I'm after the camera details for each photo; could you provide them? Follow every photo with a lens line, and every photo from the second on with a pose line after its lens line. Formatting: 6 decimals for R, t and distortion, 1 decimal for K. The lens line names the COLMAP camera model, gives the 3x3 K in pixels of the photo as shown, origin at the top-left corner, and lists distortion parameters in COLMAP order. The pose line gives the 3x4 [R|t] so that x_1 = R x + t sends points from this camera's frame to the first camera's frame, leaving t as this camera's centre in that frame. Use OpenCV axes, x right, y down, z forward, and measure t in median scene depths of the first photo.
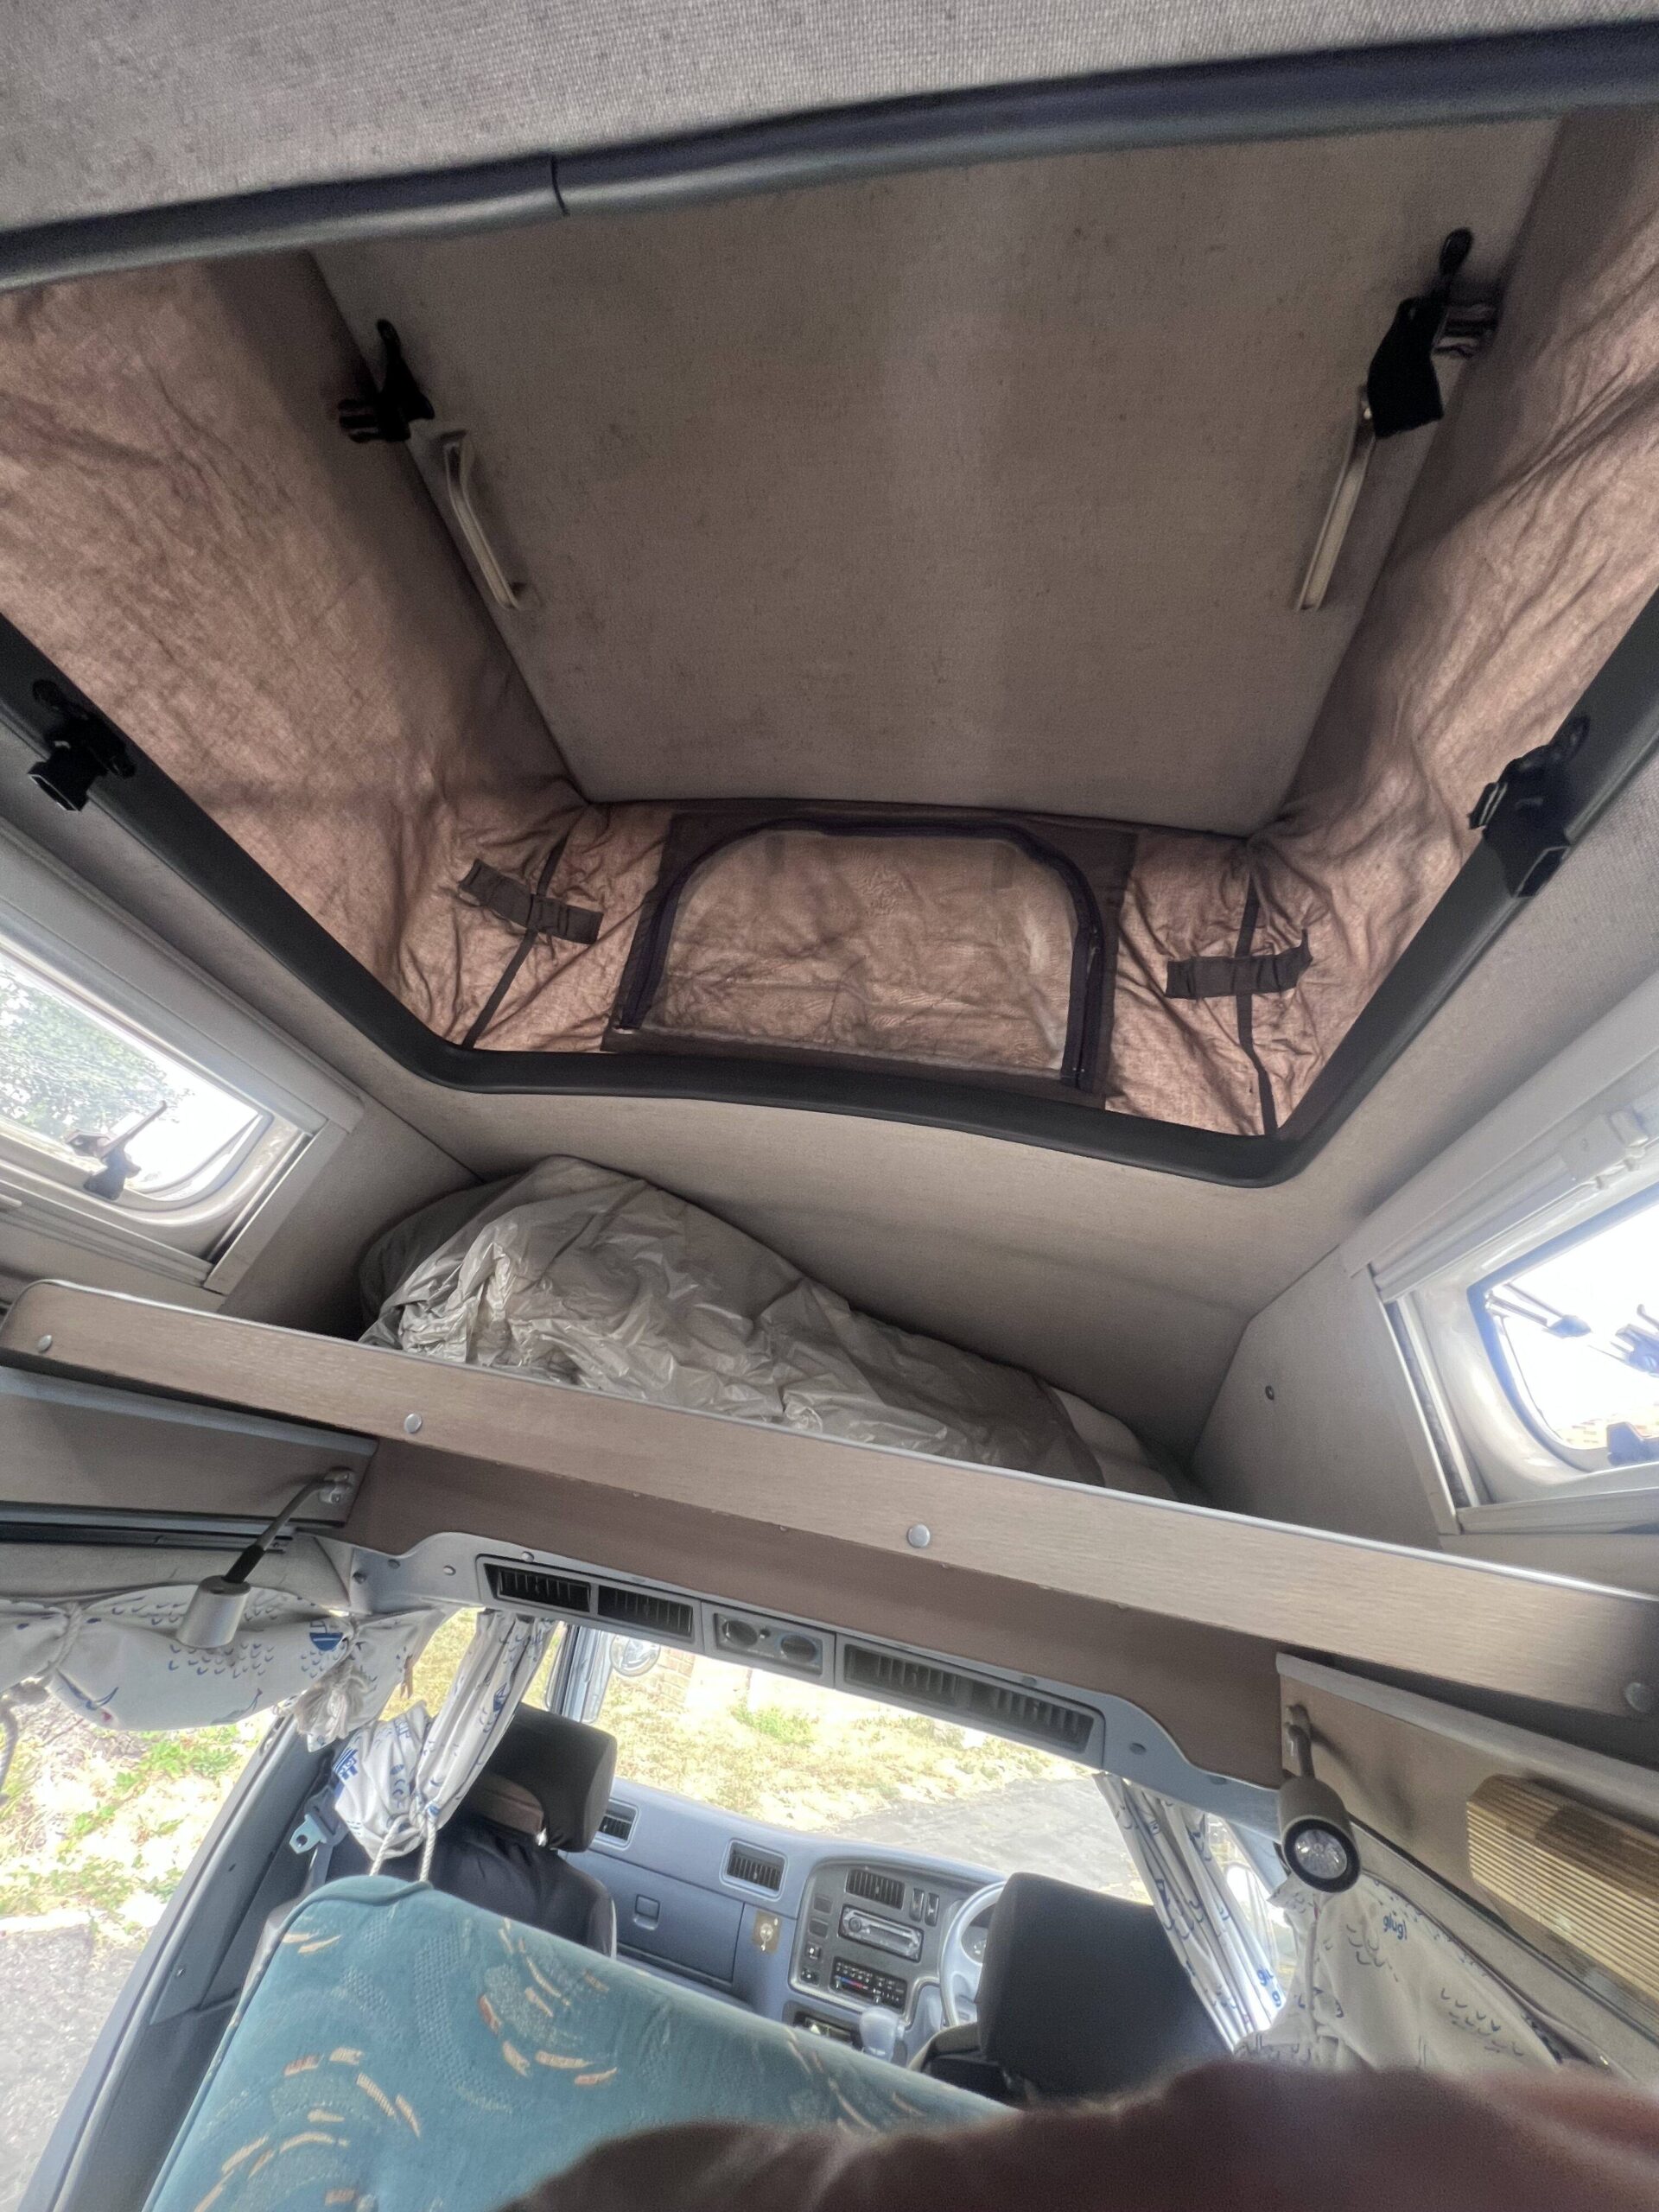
lens RADIAL K [[893.7, 0, 832.2], [0, 893.7, 1108.2], [0, 0, 1]] dist [-0.001032, 0.000585]
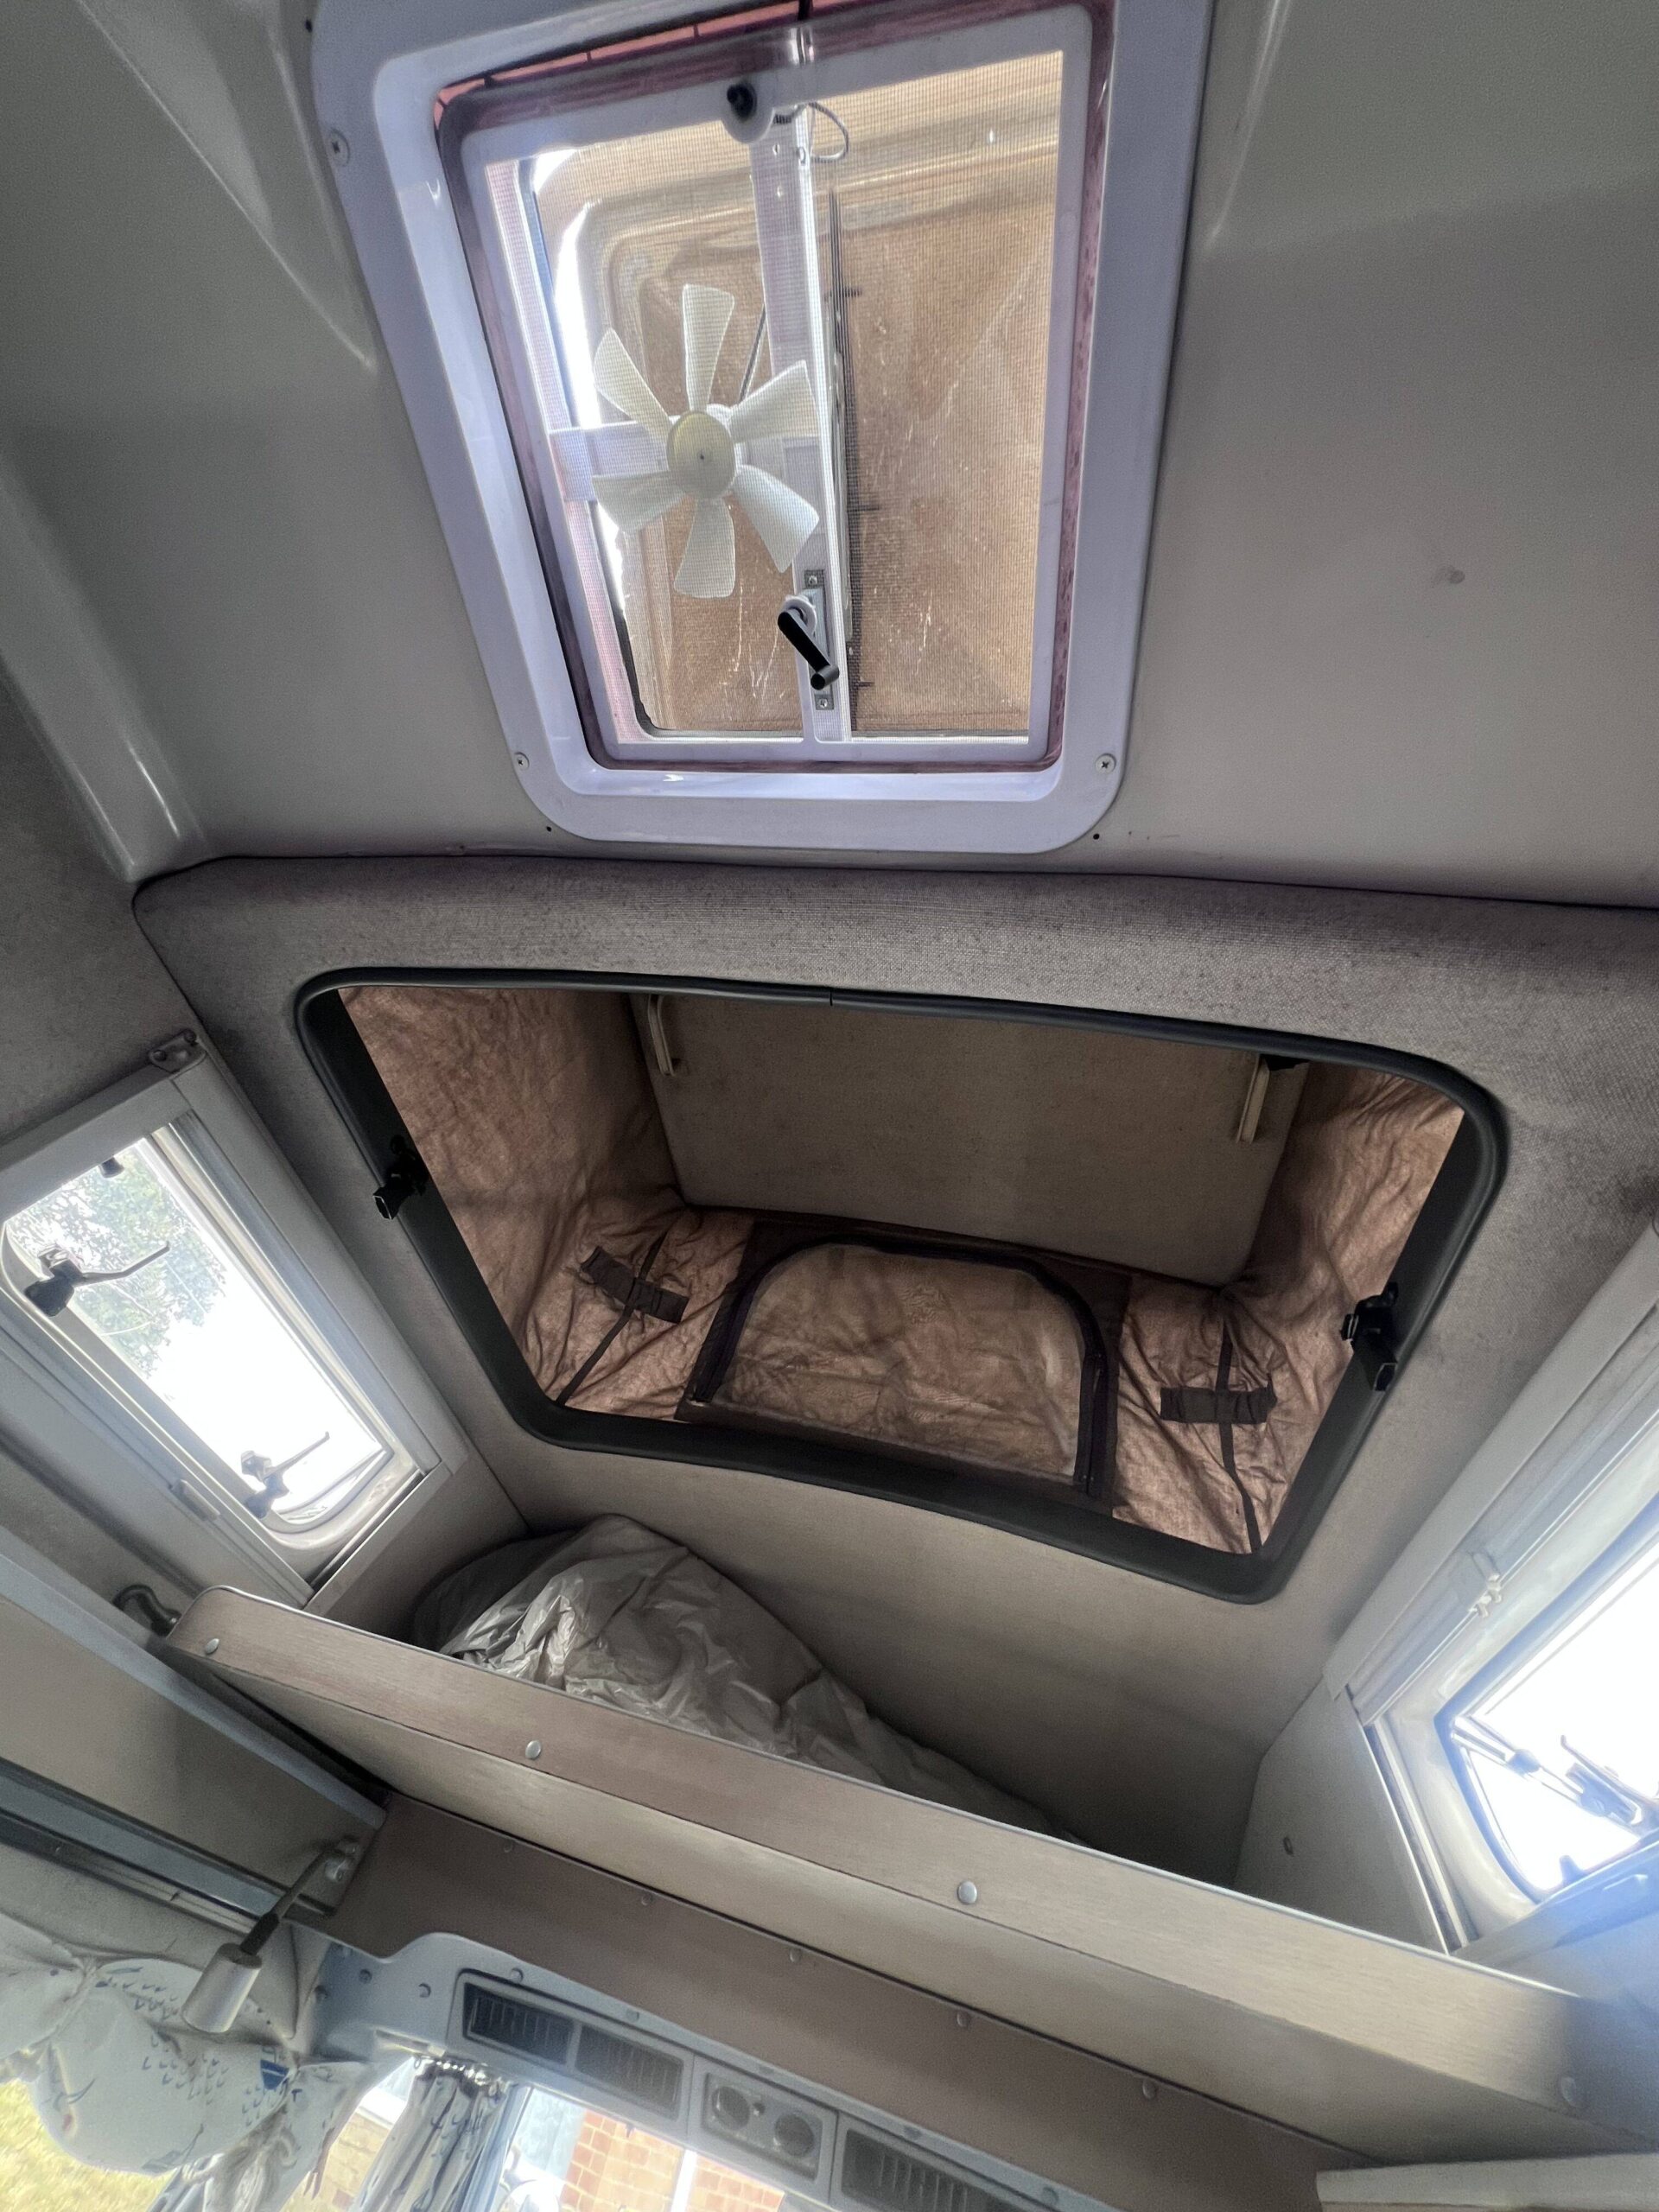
lens RADIAL K [[893.7, 0, 832.2], [0, 893.7, 1108.2], [0, 0, 1]] dist [-0.001032, 0.000585]
pose [[0.995825, 0.089380, -0.018545, -0.073632], [-0.089491, 0.915855, -0.391408, 0.001621], [-0.017999, 0.391434, 0.920030, -0.237850]]
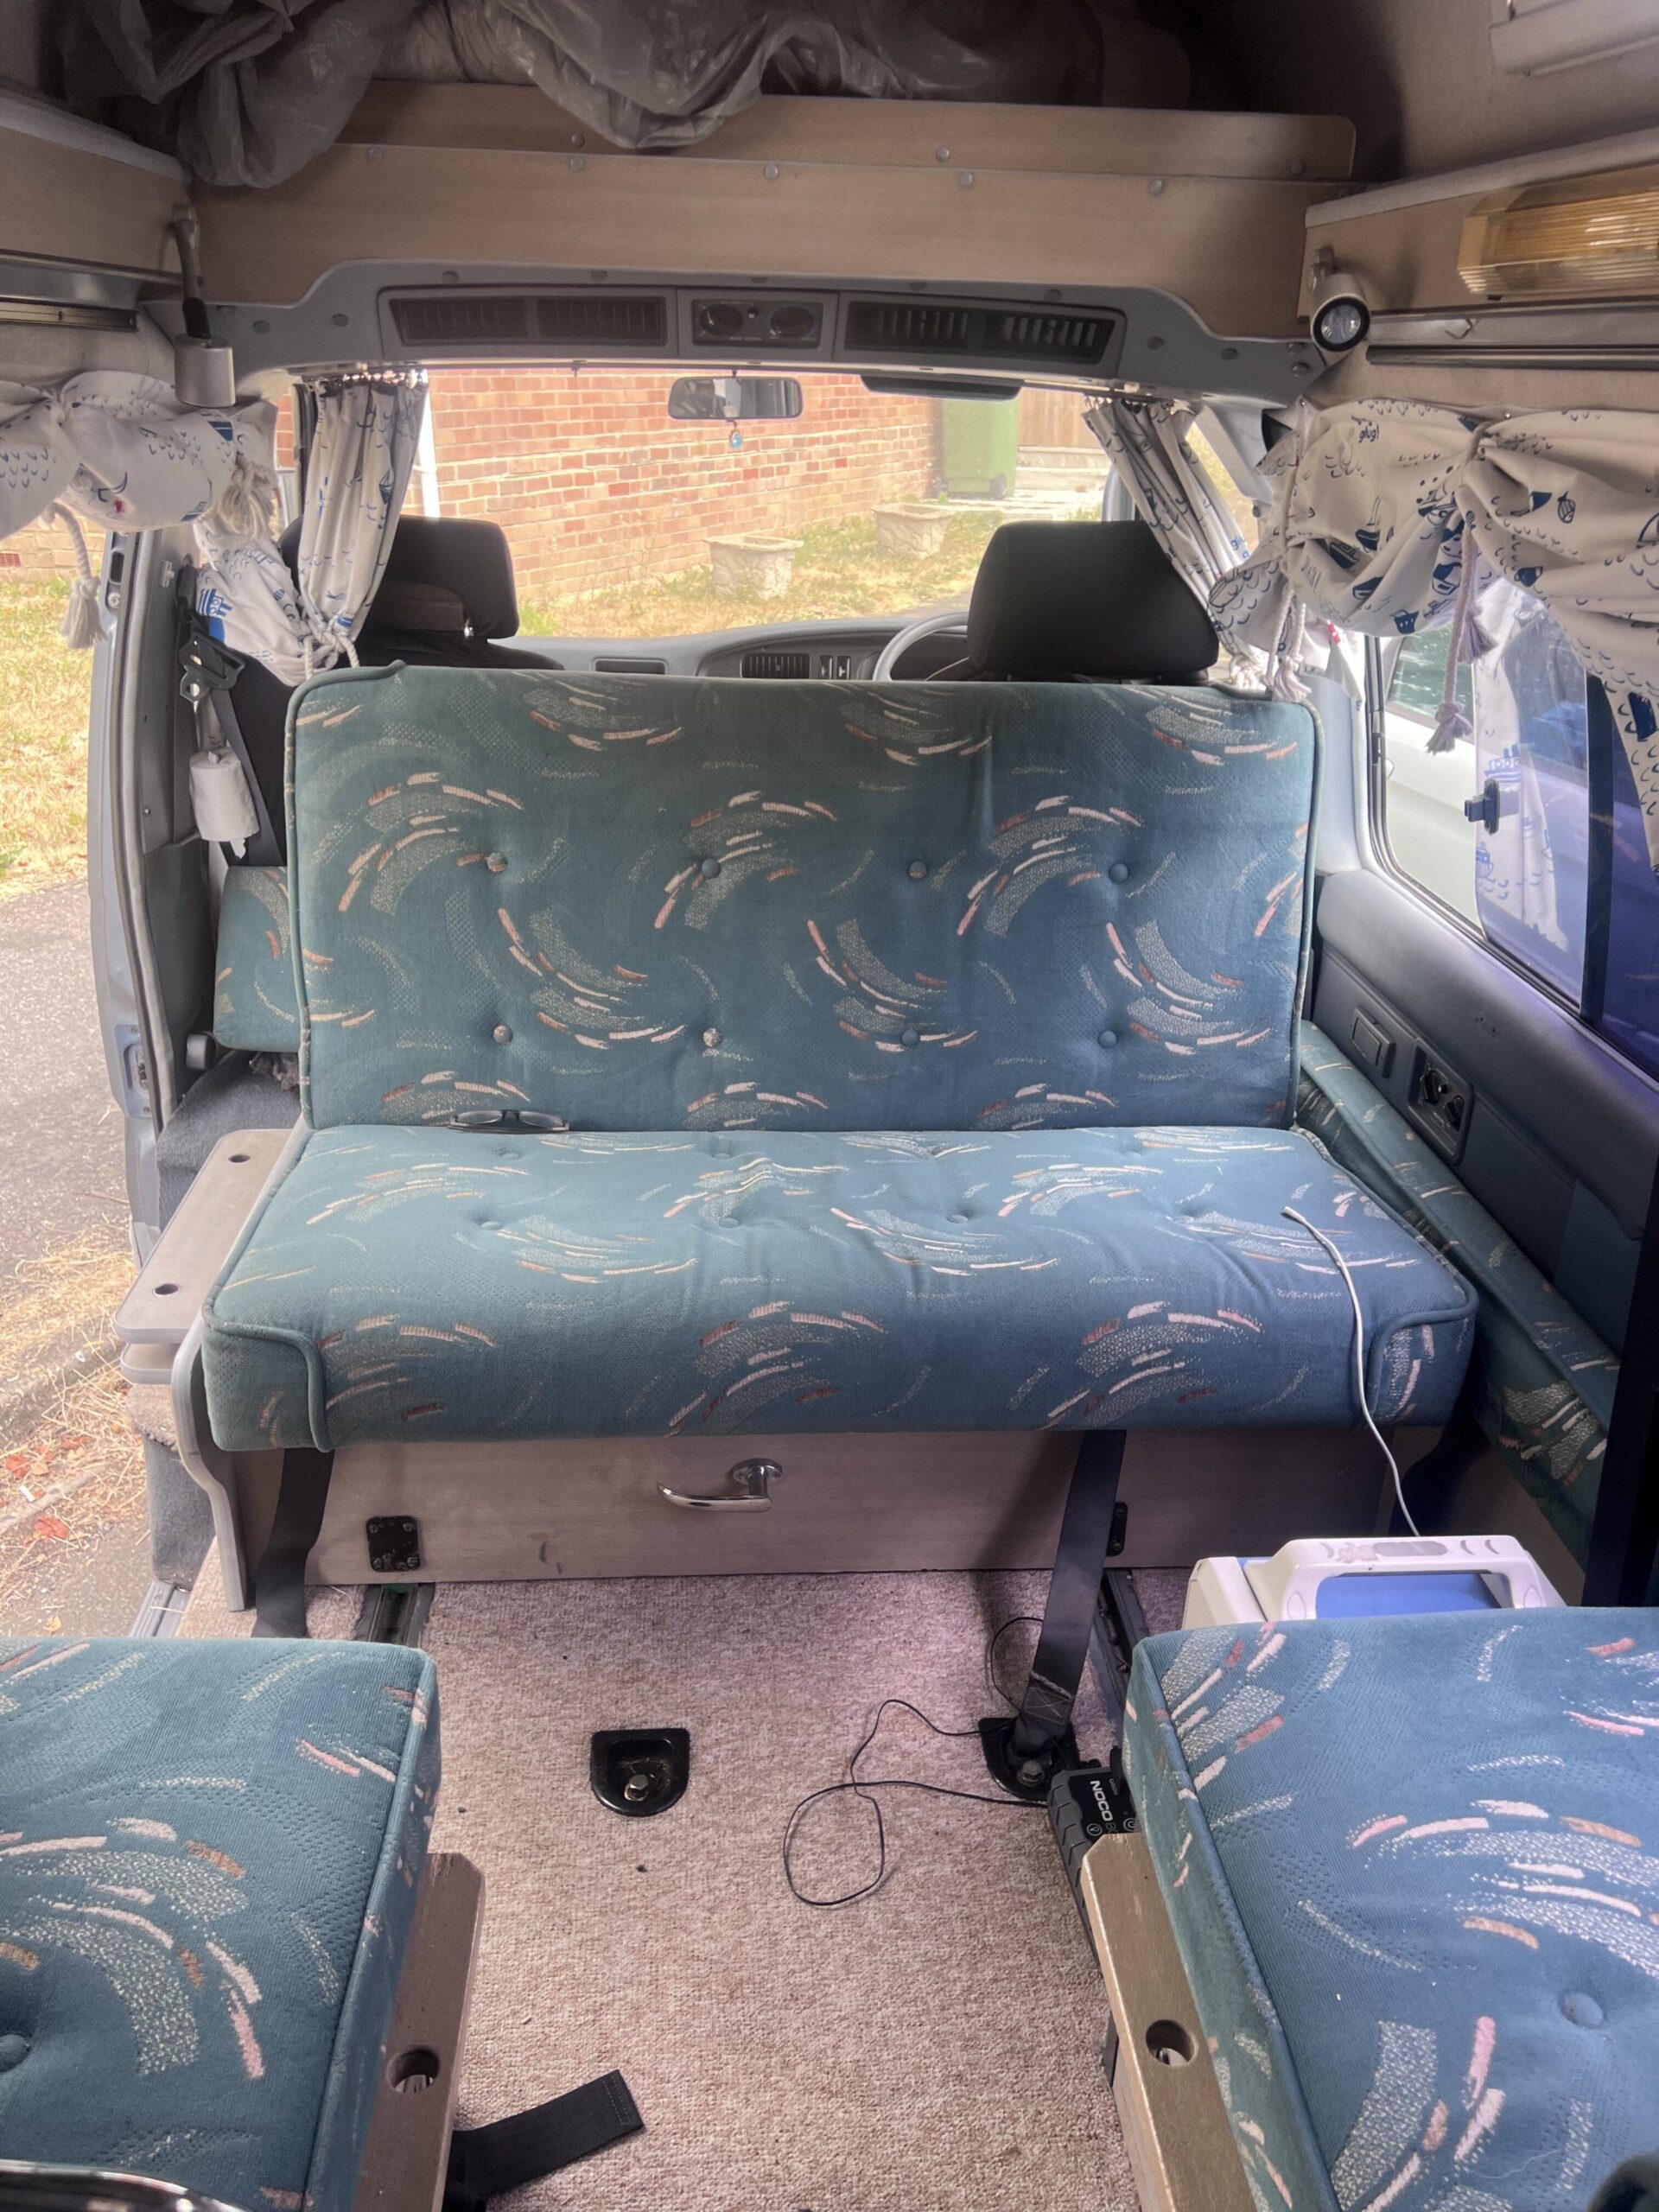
lens RADIAL K [[1674.5, 0, 829.1], [0, 1674.5, 1118.1], [0, 0, 1]] dist [0.044033, -0.050136]
pose [[0.961284, -0.247405, 0.121344, -0.389241], [0.061626, 0.622214, 0.780418, -0.197663], [-0.268582, -0.742725, 0.613371, -0.599348]]
